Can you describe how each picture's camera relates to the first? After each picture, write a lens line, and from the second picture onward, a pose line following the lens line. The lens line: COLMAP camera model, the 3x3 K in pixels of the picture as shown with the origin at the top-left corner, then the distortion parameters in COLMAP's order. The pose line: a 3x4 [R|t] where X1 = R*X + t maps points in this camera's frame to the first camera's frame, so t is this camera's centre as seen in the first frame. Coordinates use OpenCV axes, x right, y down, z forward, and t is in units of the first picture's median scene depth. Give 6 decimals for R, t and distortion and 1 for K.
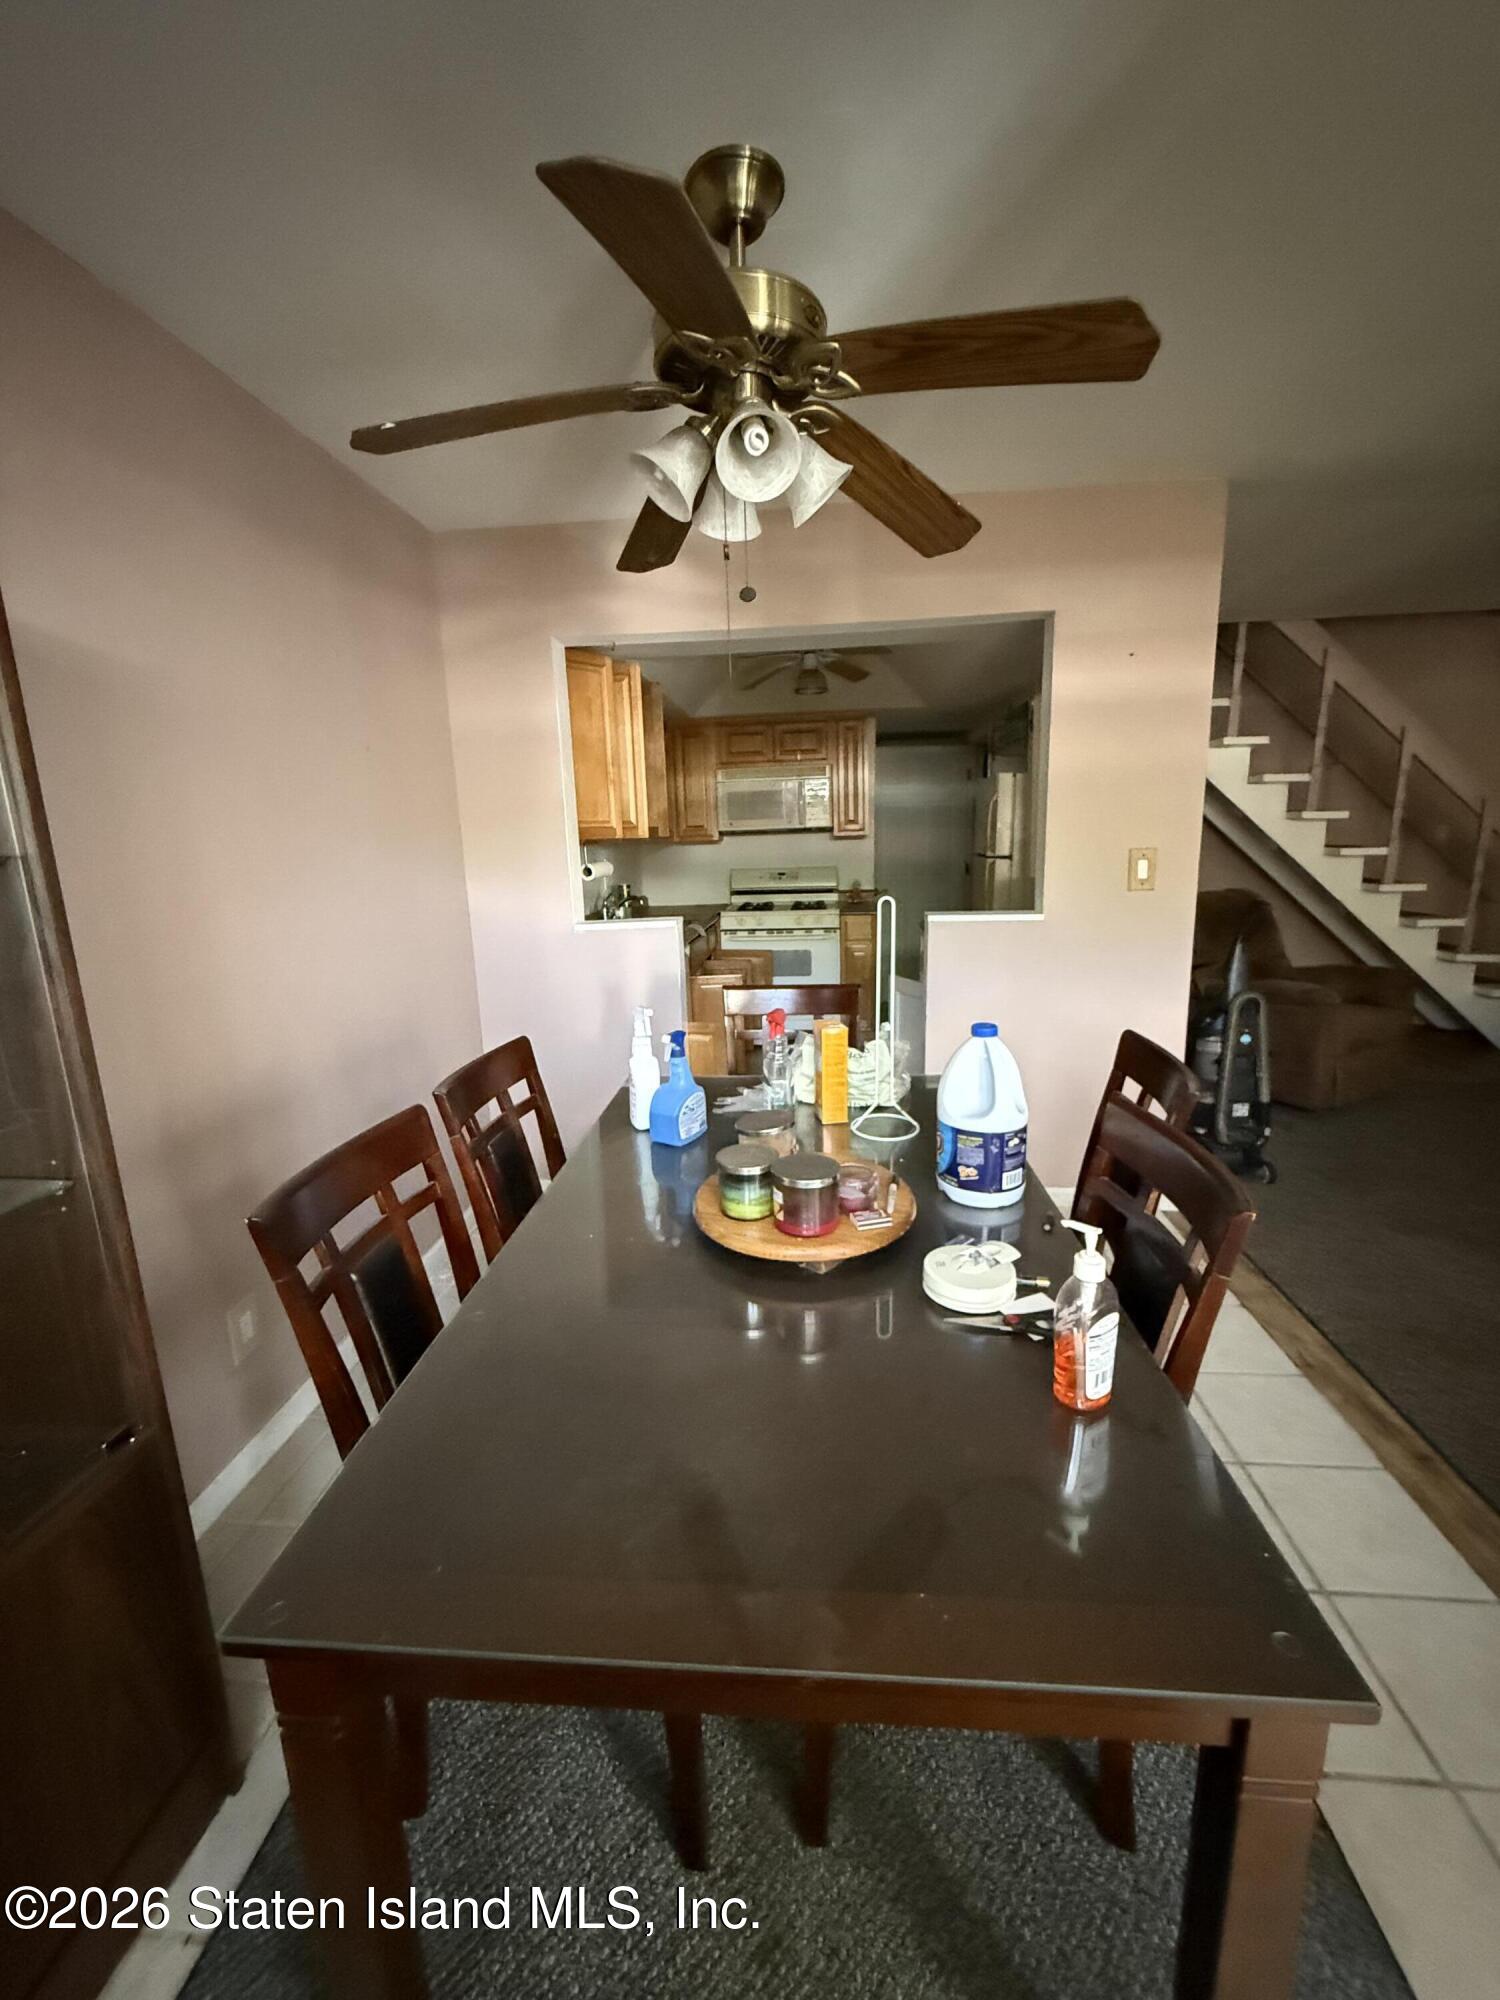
lens RADIAL K [[796.6, 0, 749.6], [0, 796.6, 995.0], [0, 0, 1]] dist [-0.000024, -0.000093]
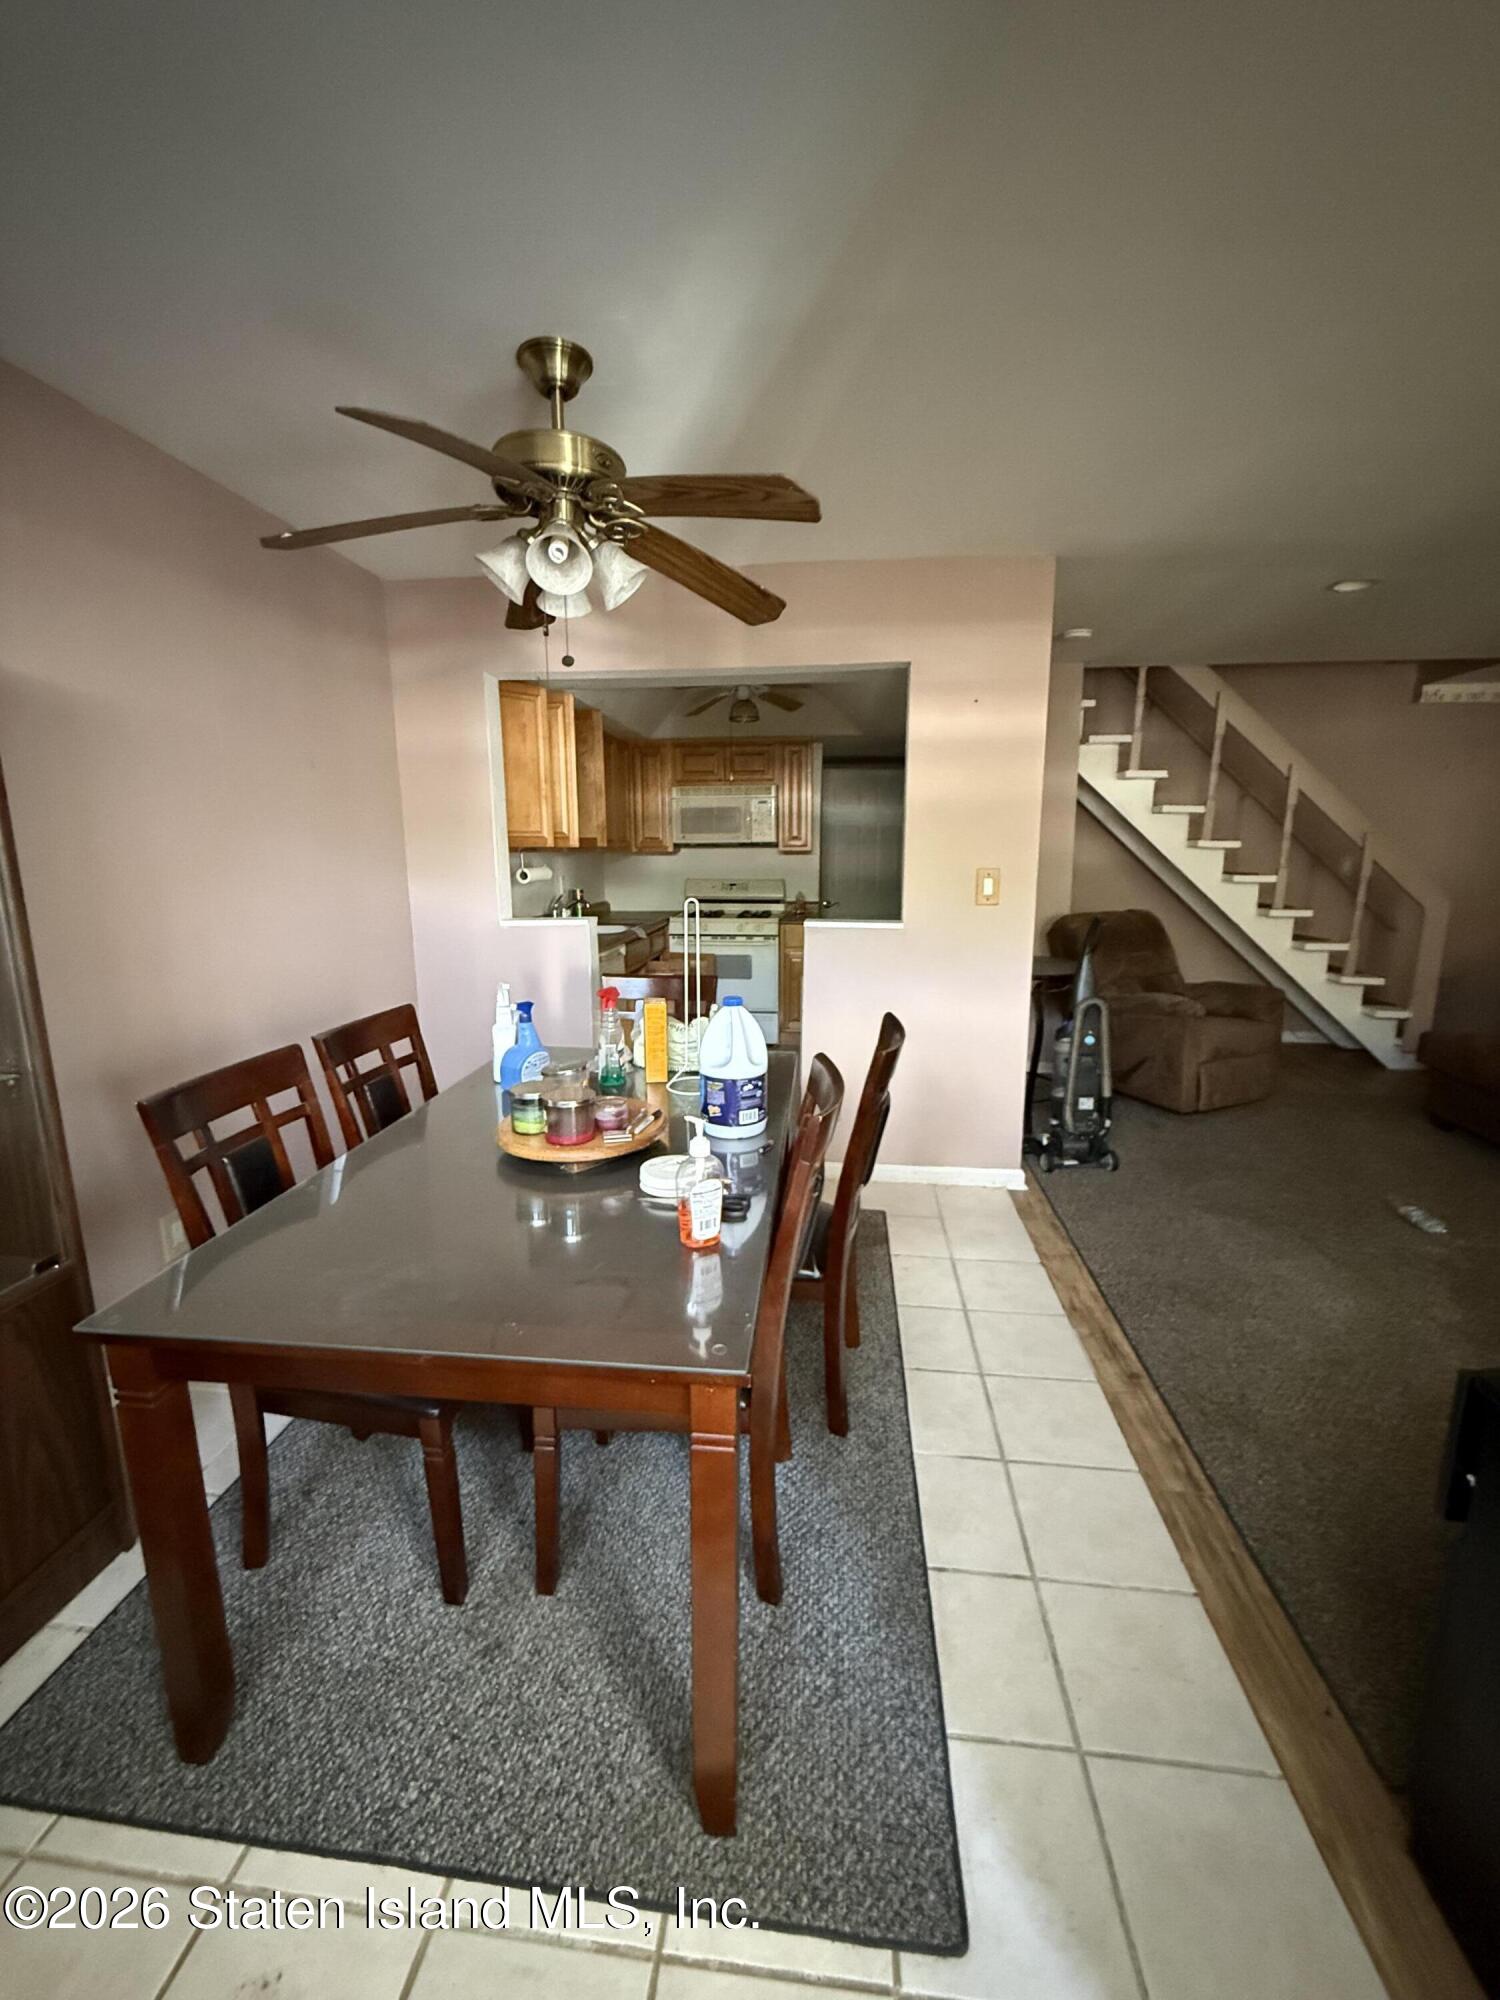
lens RADIAL K [[796.6, 0, 747.3], [0, 796.6, 992.8], [0, 0, 1]] dist [-0.000024, -0.000093]
pose [[0.999379, 0.031211, -0.016333, 0.153362], [-0.031509, 0.999336, -0.018294, 0.024194], [0.015751, 0.018797, 0.999699, -0.133329]]
